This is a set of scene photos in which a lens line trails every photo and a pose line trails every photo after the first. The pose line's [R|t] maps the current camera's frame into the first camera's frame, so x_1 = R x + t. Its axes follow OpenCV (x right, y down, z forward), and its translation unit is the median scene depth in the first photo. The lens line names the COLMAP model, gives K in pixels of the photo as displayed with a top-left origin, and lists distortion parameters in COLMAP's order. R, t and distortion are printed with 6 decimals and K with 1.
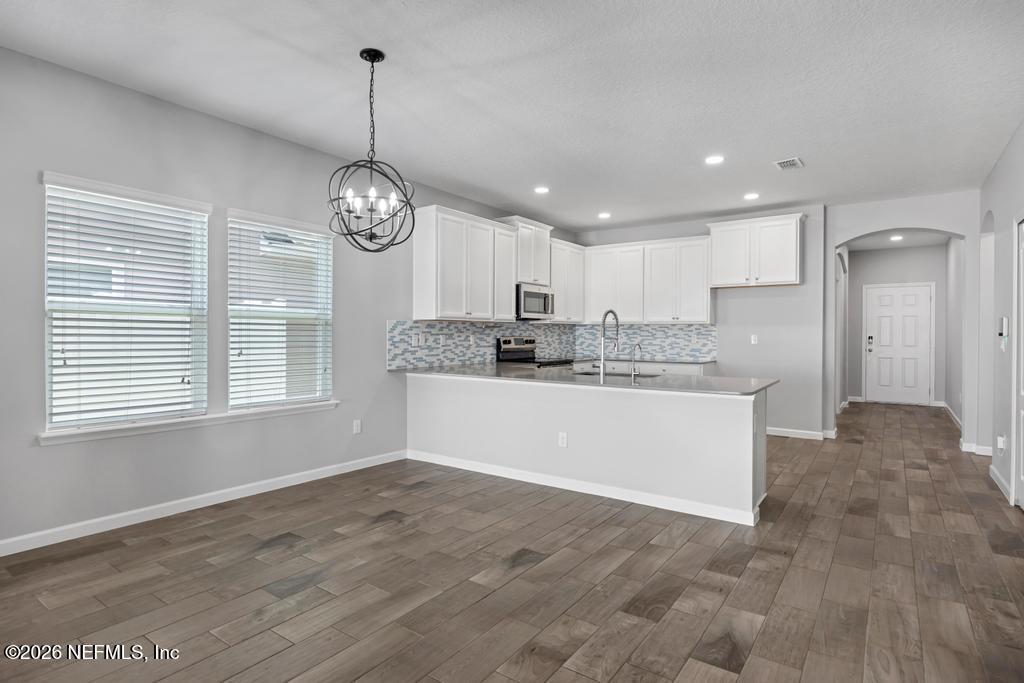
lens RADIAL K [[543.7, 0, 506.5], [0, 543.7, 337.6], [0, 0, 1]] dist [-0.010623, -0.000039]
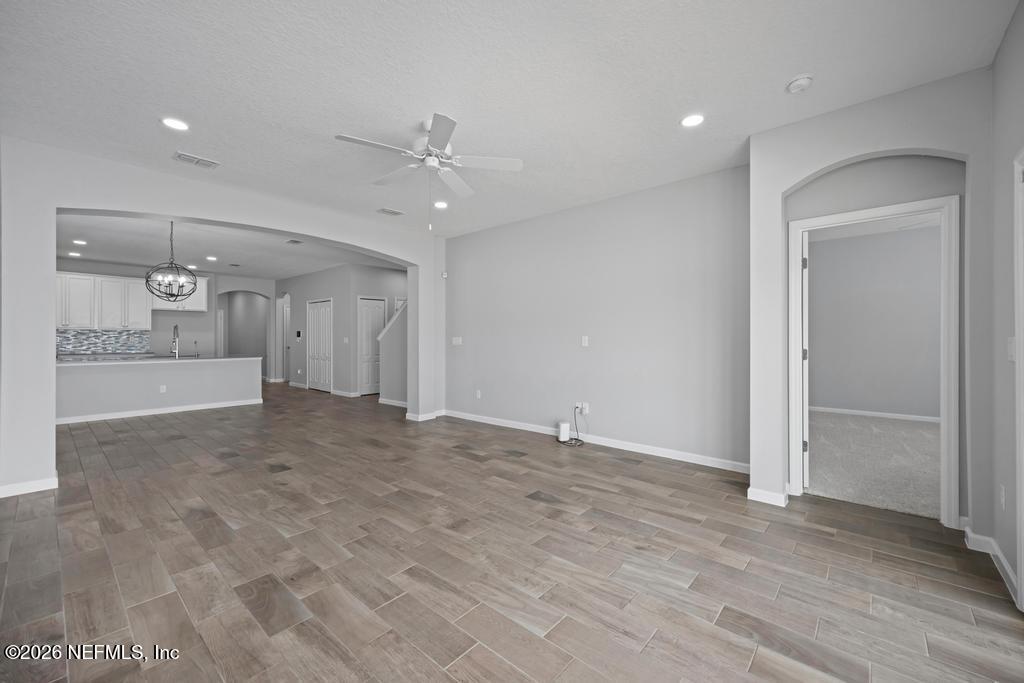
lens RADIAL K [[409.4, 0, 509.2], [0, 409.4, 337.7], [0, 0, 1]] dist [0.001301, 0.000101]
pose [[0.101761, -0.004951, 0.994797, -0.981221], [0.005464, 0.999975, 0.004418, -0.001876], [-0.994794, 0.004986, 0.101785, -0.328106]]
